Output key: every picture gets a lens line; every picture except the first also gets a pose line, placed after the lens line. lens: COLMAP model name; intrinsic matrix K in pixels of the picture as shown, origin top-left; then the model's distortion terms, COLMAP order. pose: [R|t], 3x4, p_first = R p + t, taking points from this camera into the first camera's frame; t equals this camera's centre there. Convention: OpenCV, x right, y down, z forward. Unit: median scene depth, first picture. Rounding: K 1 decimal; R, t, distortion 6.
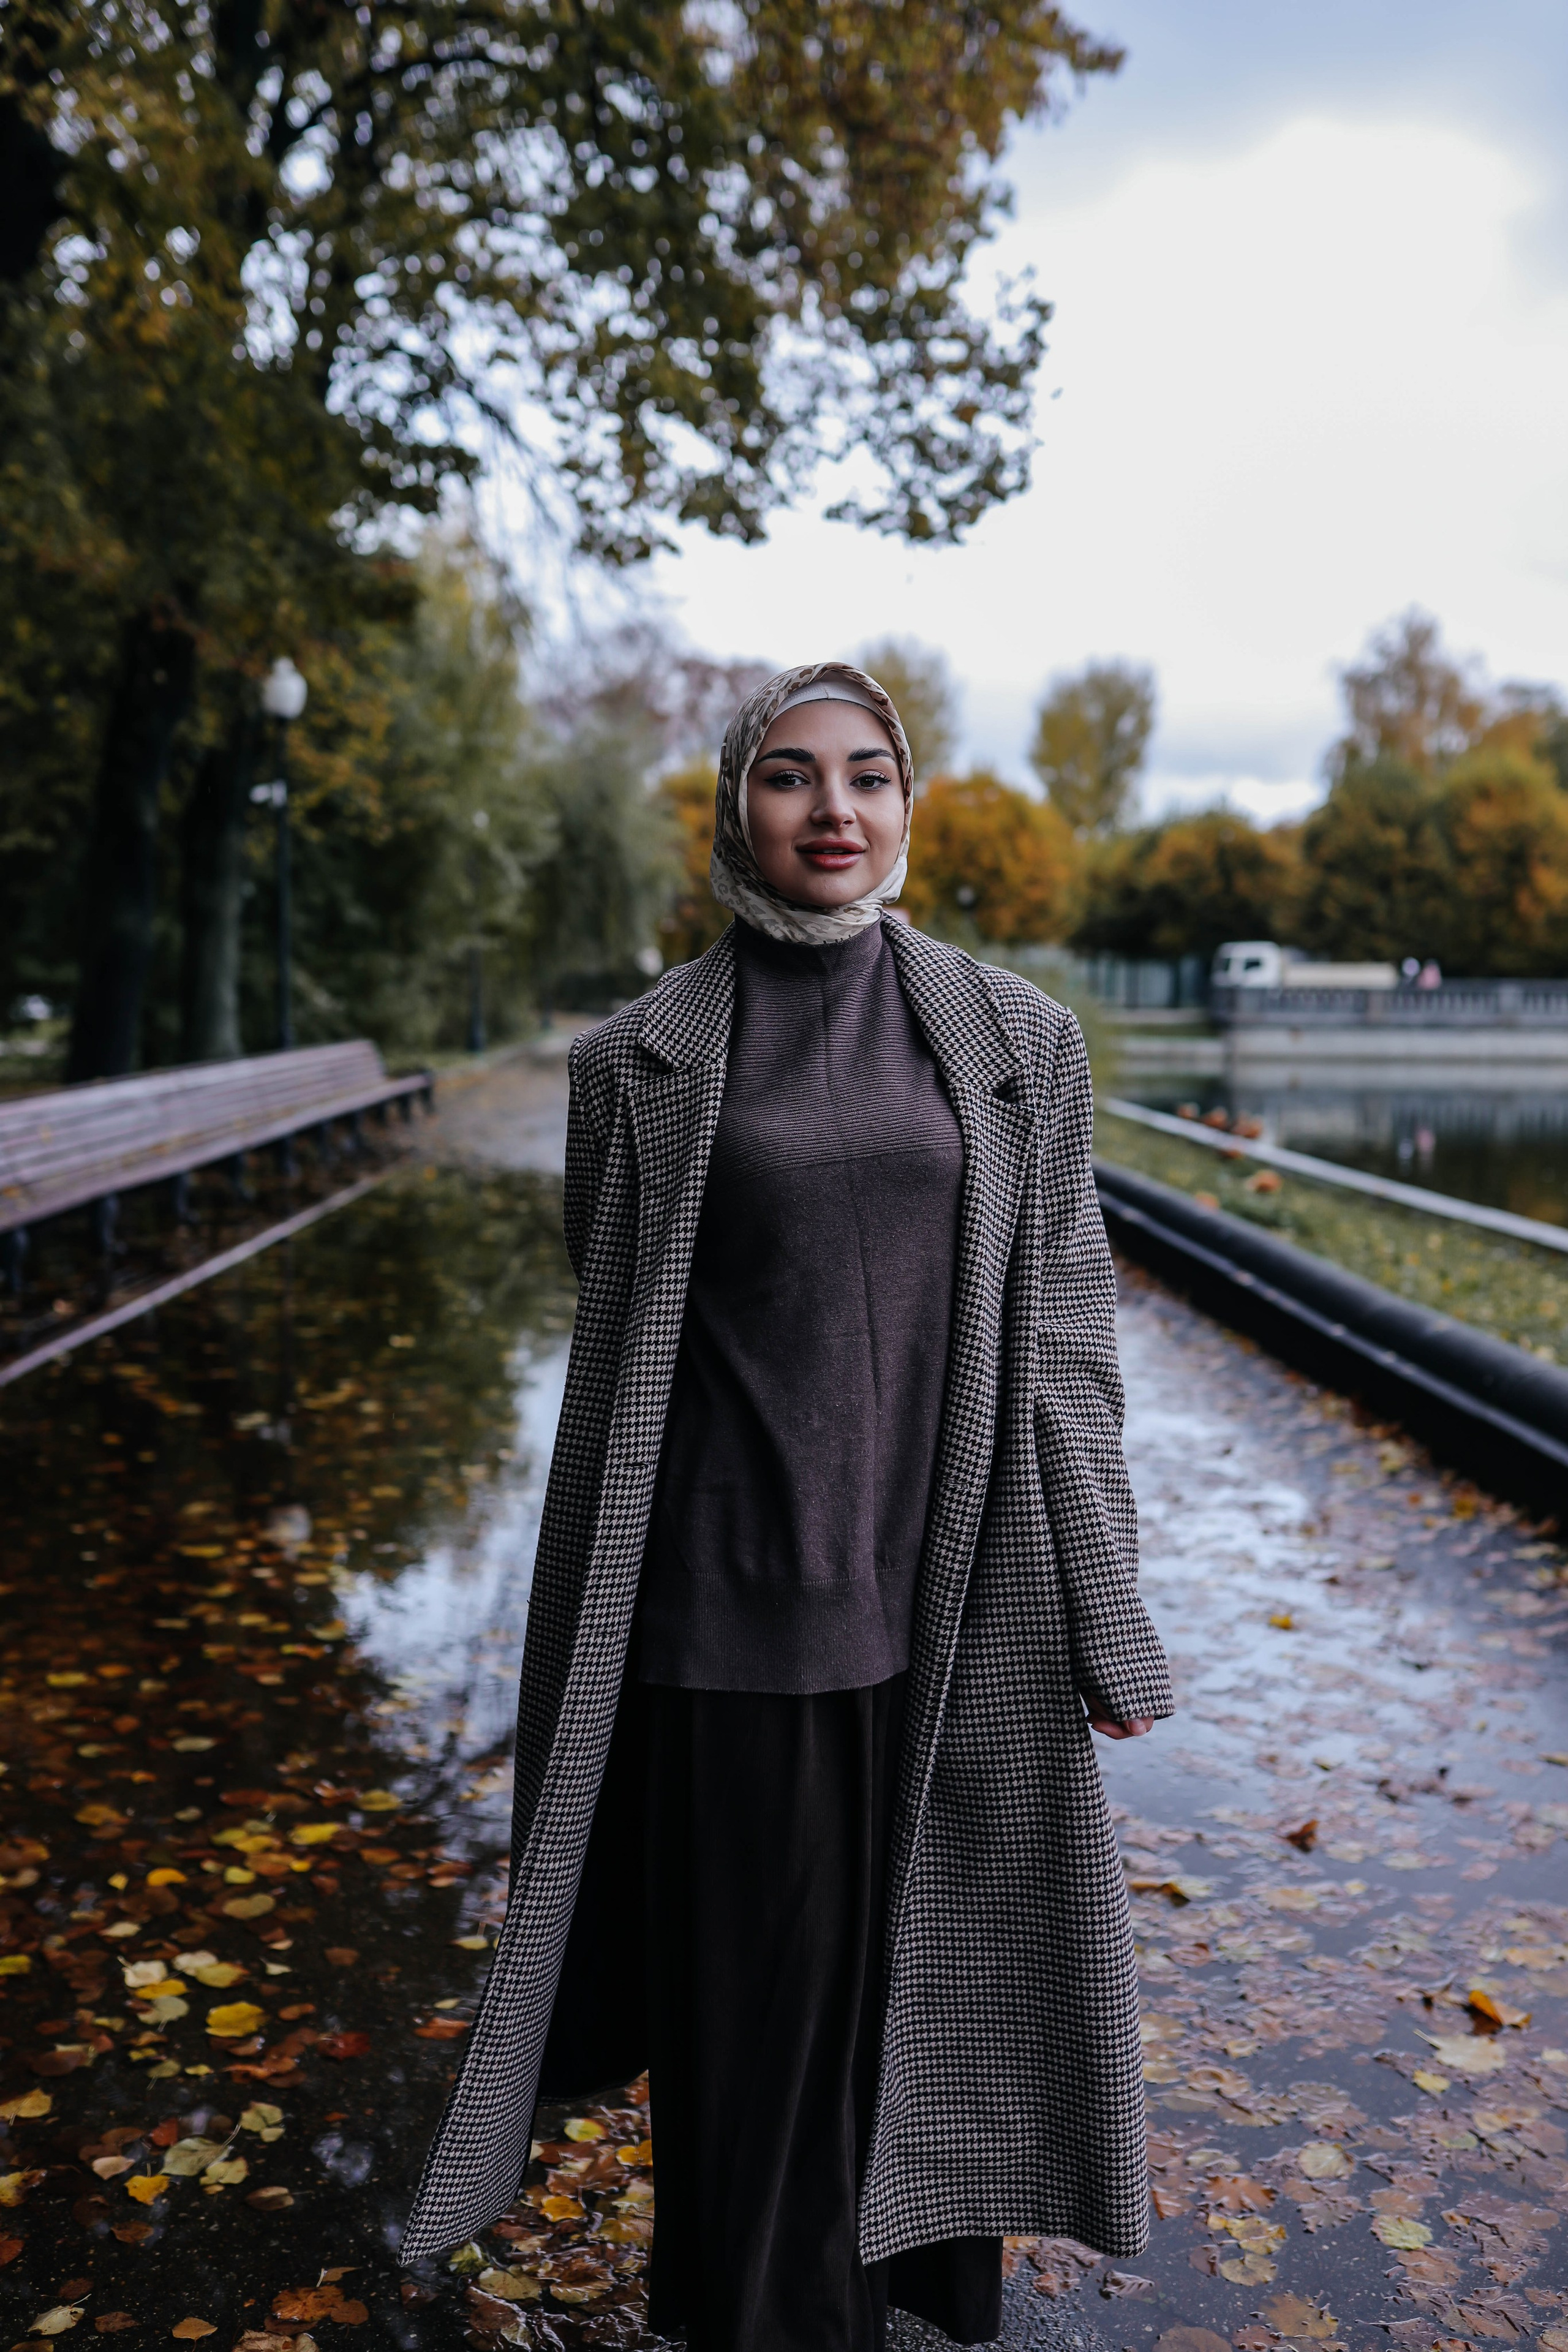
lens RADIAL K [[2279.9, 0, 778.1], [0, 2279.9, 1180.3], [0, 0, 1]] dist [-0.080648, 0.118856]
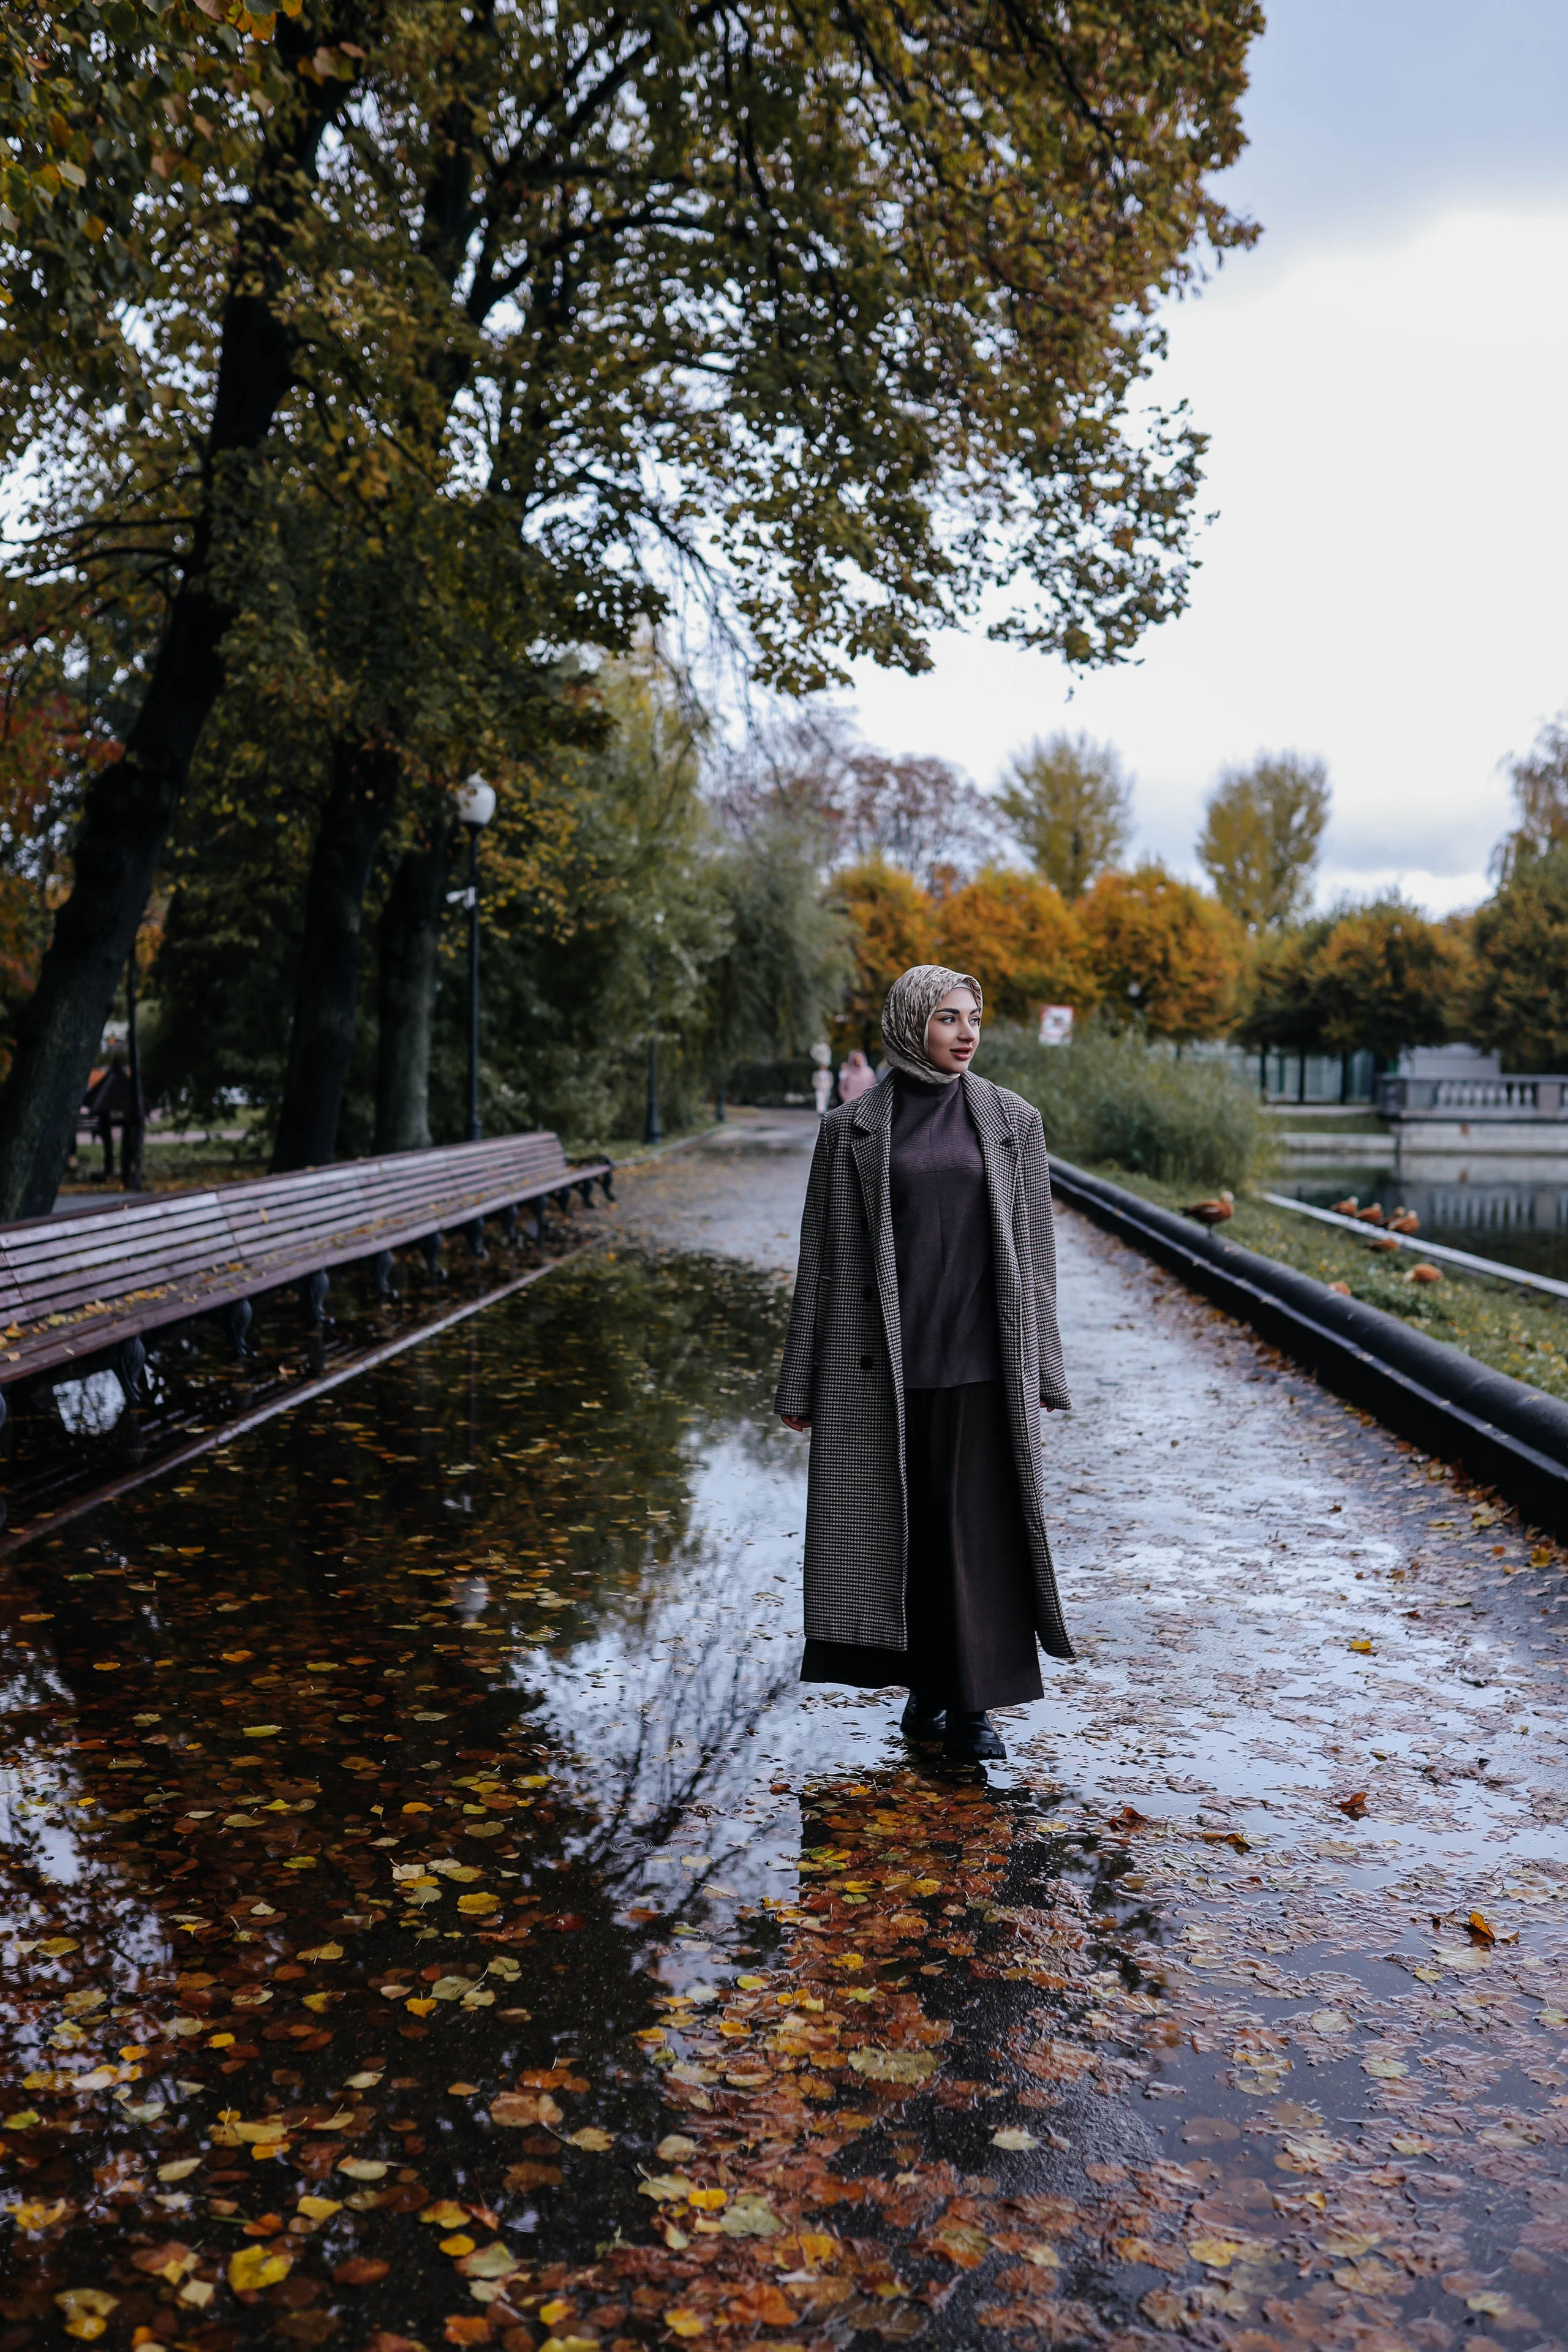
lens RADIAL K [[2266.8, 0, 773.4], [0, 2266.8, 1174.0], [0, 0, 1]] dist [-0.071722, 0.106786]
pose [[0.997000, 0.006956, -0.077090, 0.003208], [-0.010221, 0.999064, -0.042038, 0.001991], [0.076725, 0.042700, 0.996138, -0.043303]]
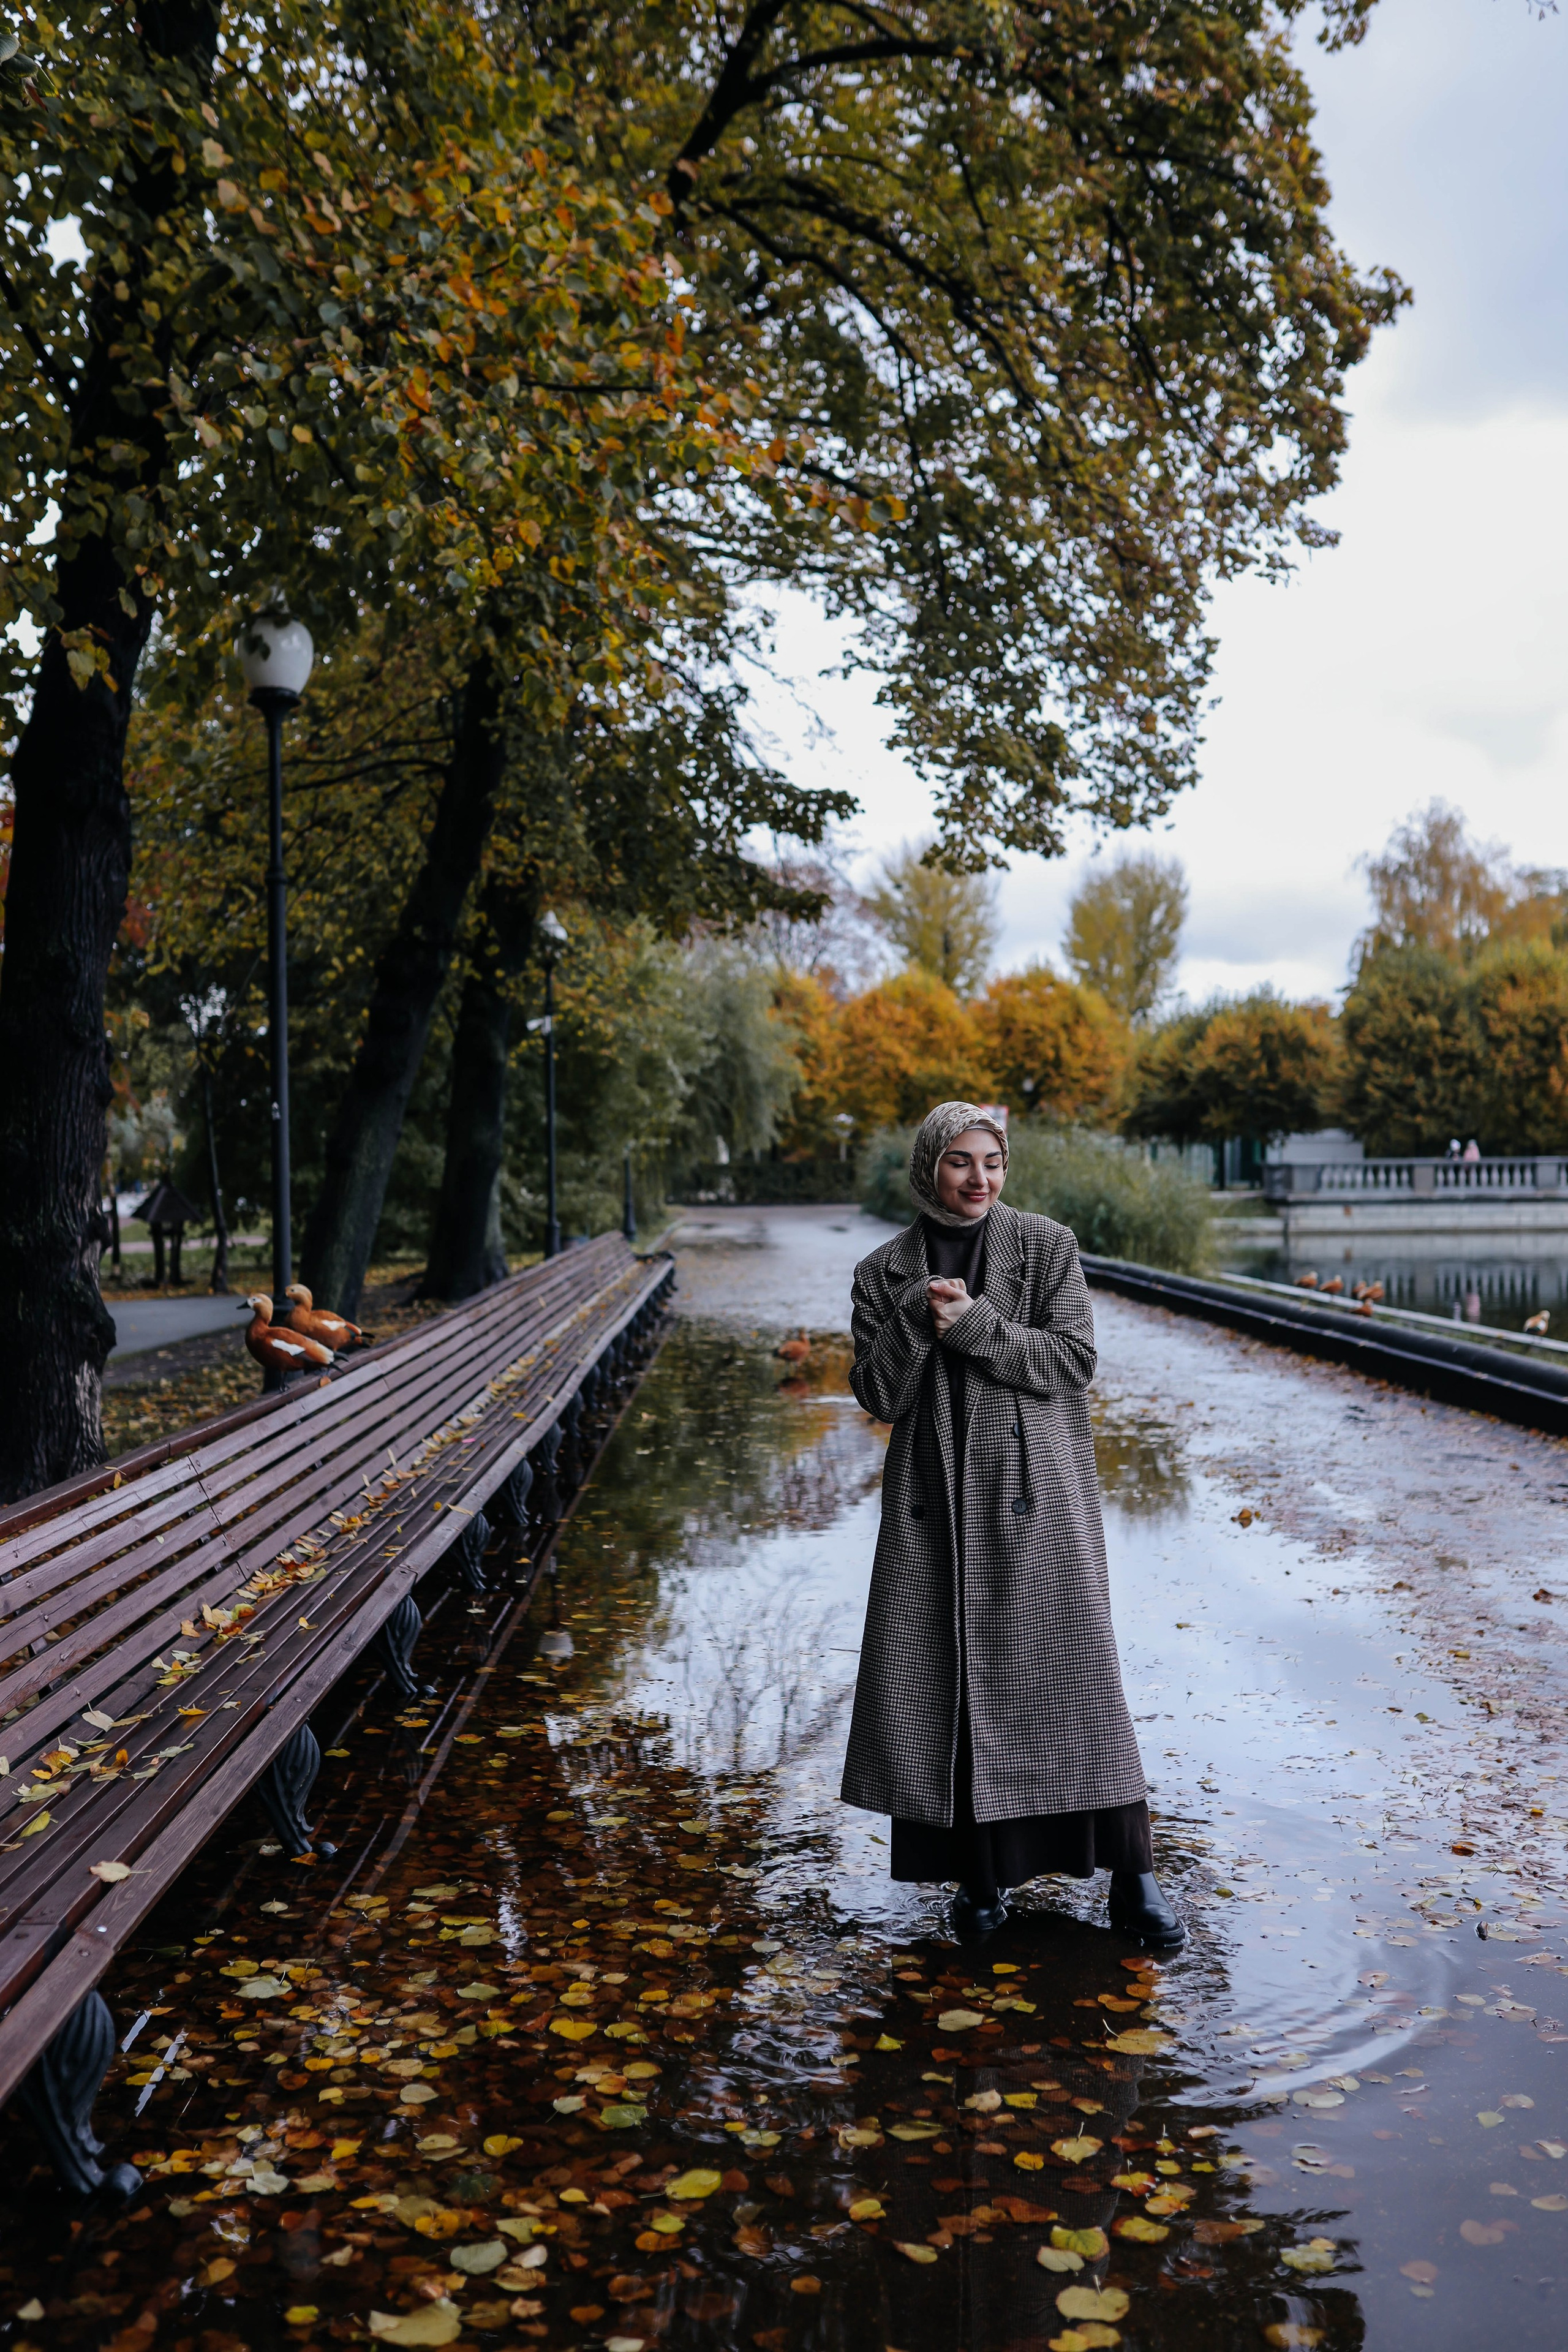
lens RADIAL K [[2265.2, 0, 791.6], [0, 2265.2, 1167.2], [0, 0, 1]] dist [-0.065617, 0.103098]
pose [[0.999821, -0.018412, -0.004351, -0.111604], [0.017962, 0.996029, -0.087201, 0.013301], [0.005939, 0.087107, 0.996181, -0.226188]]
